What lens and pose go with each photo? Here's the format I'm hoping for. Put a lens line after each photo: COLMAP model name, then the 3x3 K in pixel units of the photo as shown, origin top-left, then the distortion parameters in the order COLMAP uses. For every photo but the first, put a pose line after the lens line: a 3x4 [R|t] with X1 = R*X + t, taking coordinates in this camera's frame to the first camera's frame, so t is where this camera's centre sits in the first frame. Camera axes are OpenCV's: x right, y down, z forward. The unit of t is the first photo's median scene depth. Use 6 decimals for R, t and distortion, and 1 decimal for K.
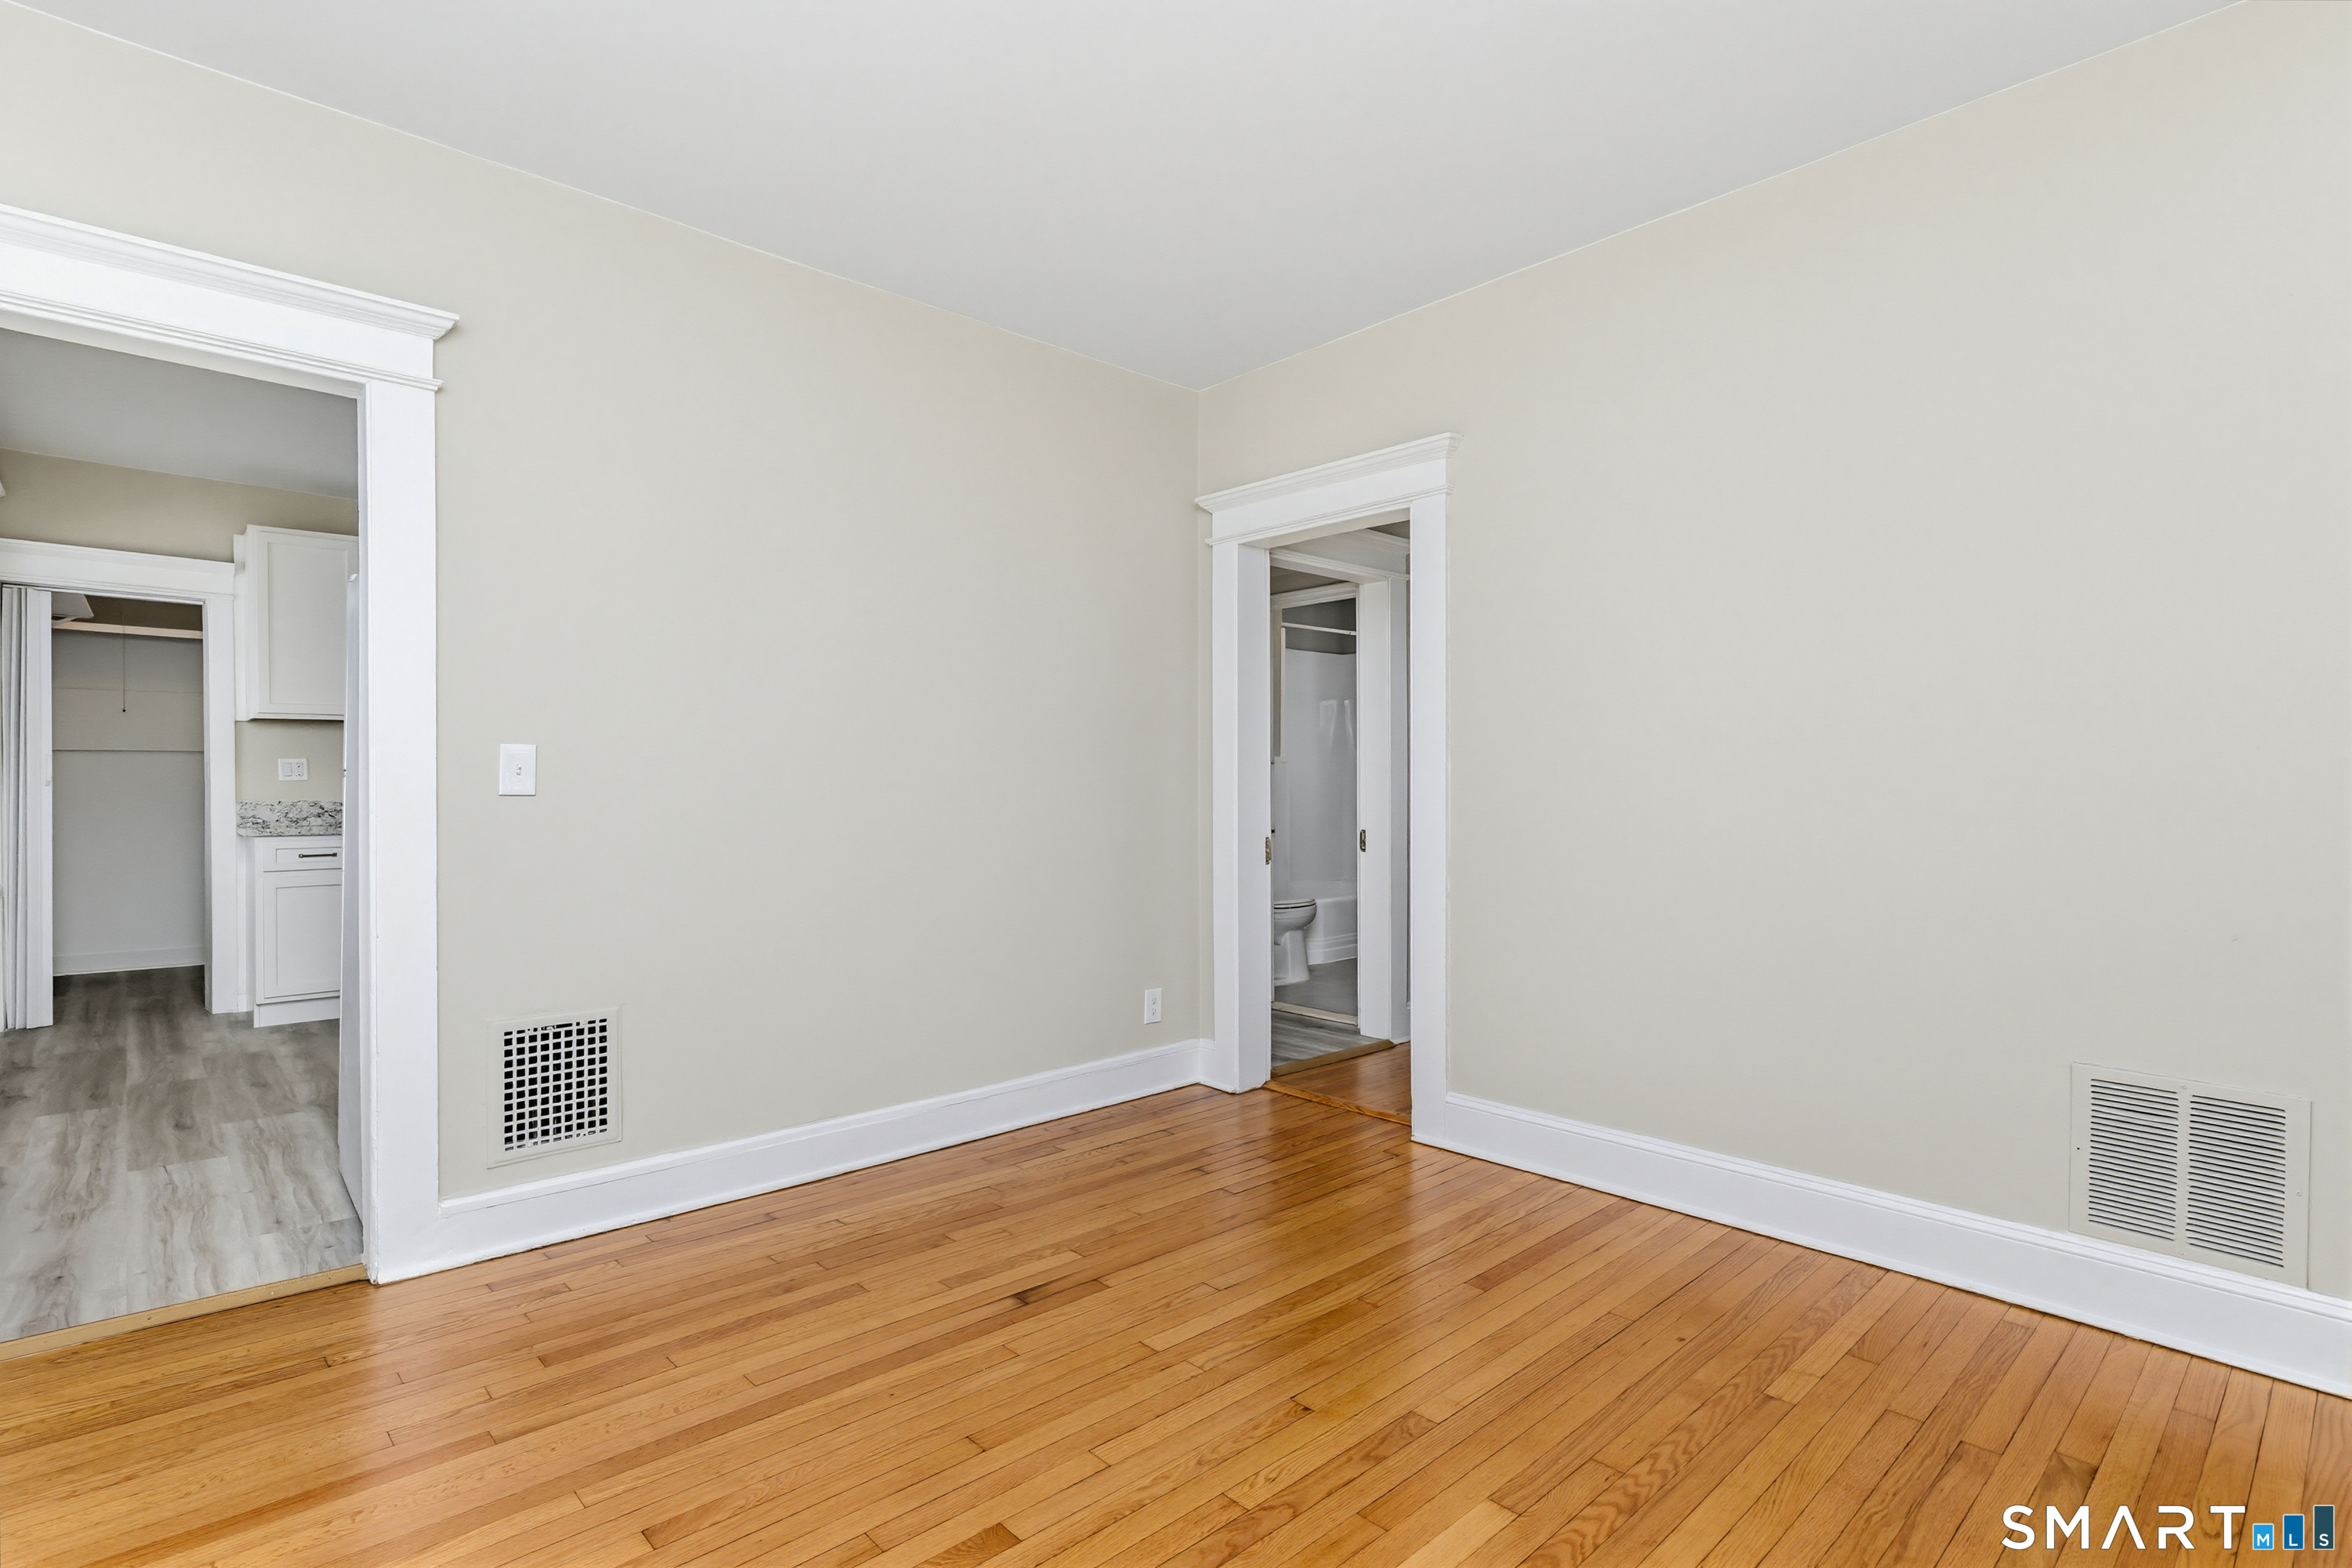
lens RADIAL K [[1152.0, 0, 1168.8], [0, 1152.0, 786.1], [0, 0, 1]] dist [-0.000837, -0.000352]
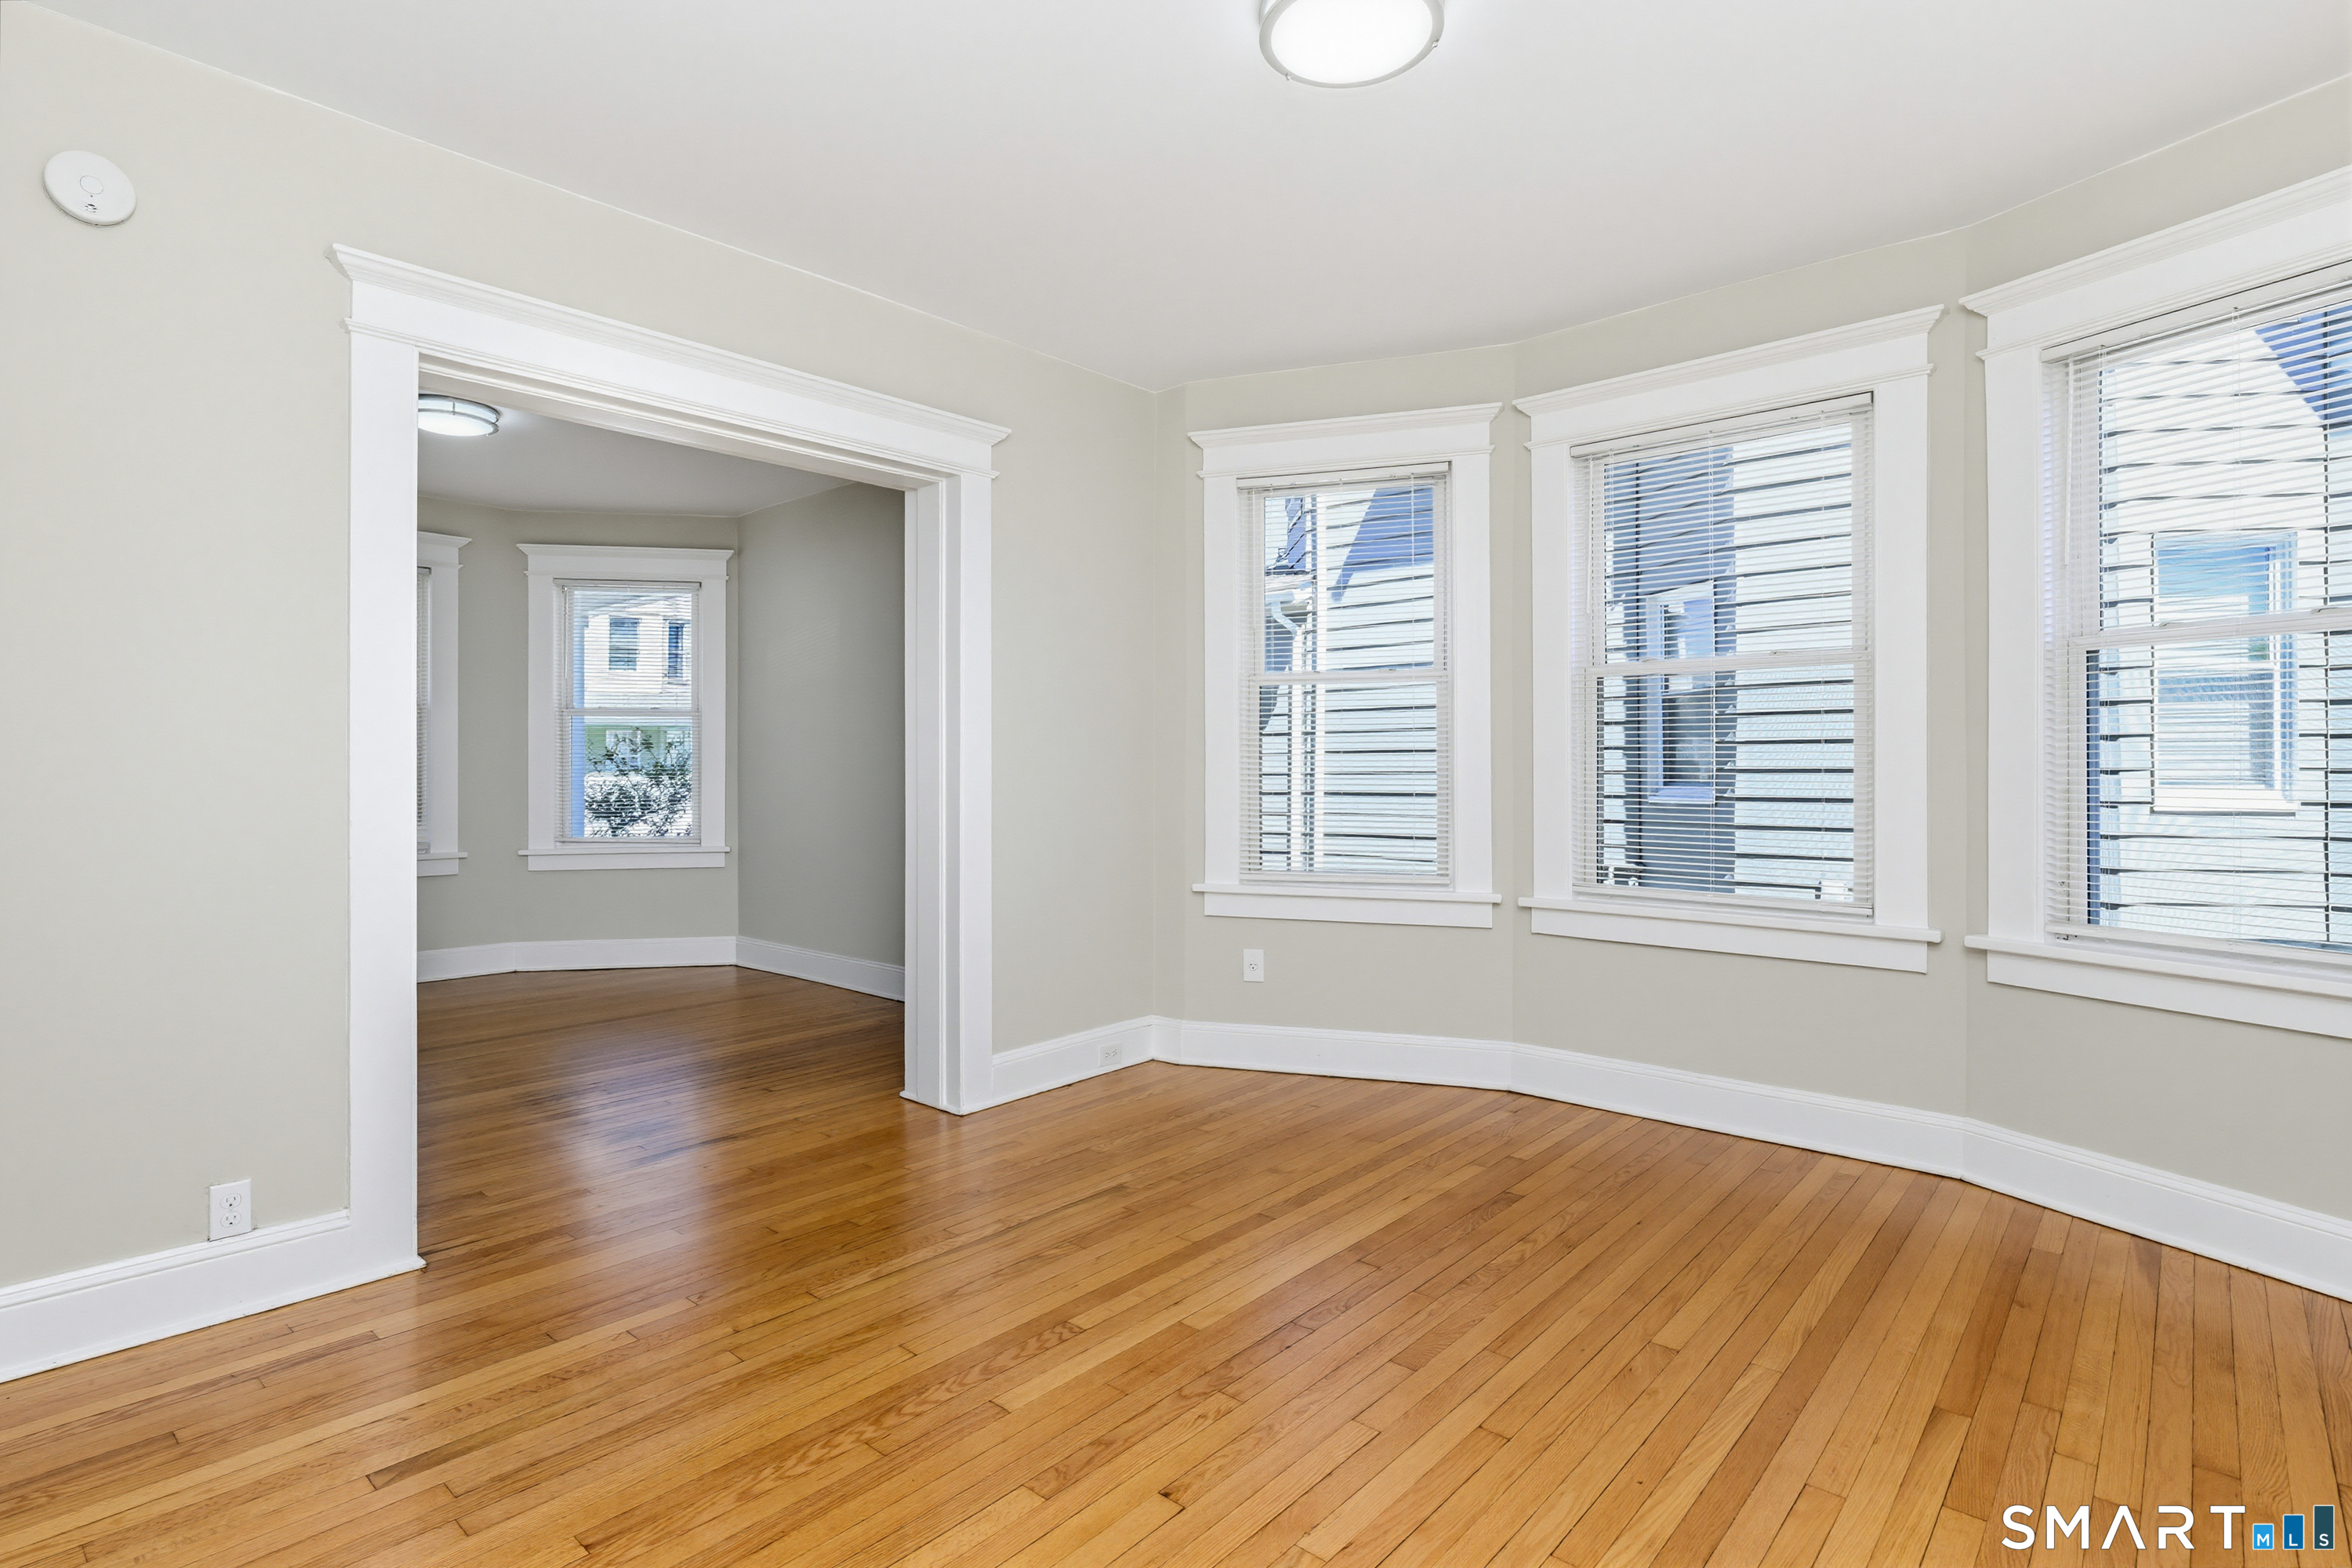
lens RADIAL K [[1168.0, 0, 1178.7], [0, 1168.0, 766.3], [0, 0, 1]] dist [0.002748, -0.000407]
pose [[-0.994875, -0.002195, -0.101093, 0.149260], [-0.002131, 0.999997, -0.000744, -0.009146], [0.101094, -0.000524, -0.994877, 1.400013]]
